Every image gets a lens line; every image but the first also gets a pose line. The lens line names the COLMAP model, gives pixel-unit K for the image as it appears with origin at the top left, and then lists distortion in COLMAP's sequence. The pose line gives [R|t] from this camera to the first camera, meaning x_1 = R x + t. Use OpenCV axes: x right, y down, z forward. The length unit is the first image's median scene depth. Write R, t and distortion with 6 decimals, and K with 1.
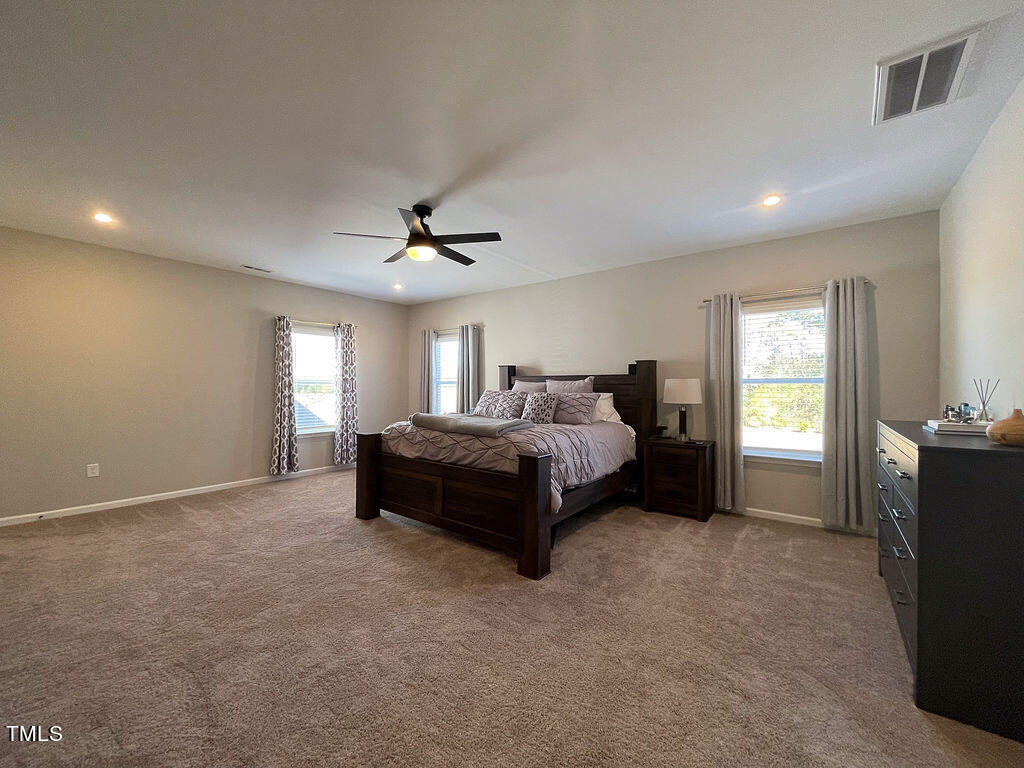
lens RADIAL K [[411.0, 0, 502.5], [0, 411.0, 383.8], [0, 0, 1]] dist [-0.000337, 0.000115]
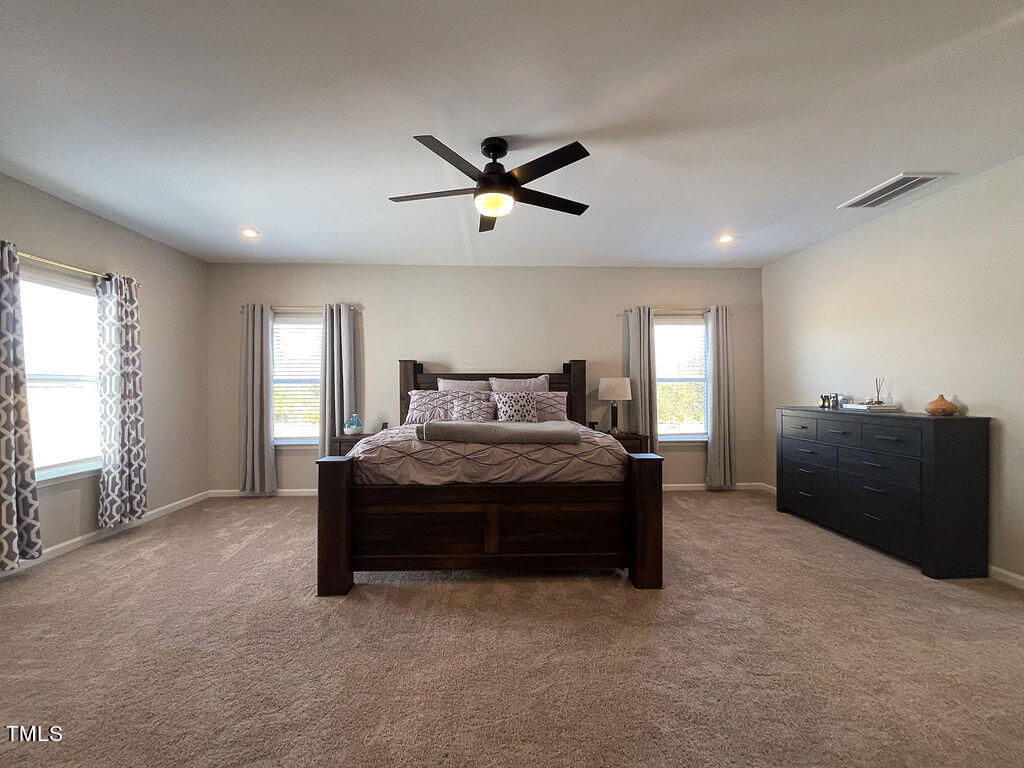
lens RADIAL K [[423.6, 0, 512.0], [0, 423.6, 384.0], [0, 0, 1]] dist [0.000511, 0.000068]
pose [[0.763651, -0.000604, 0.645630, -0.518967], [0.001291, 0.999999, -0.000591, 0.005078], [-0.645629, 0.001285, 0.763651, 0.308645]]
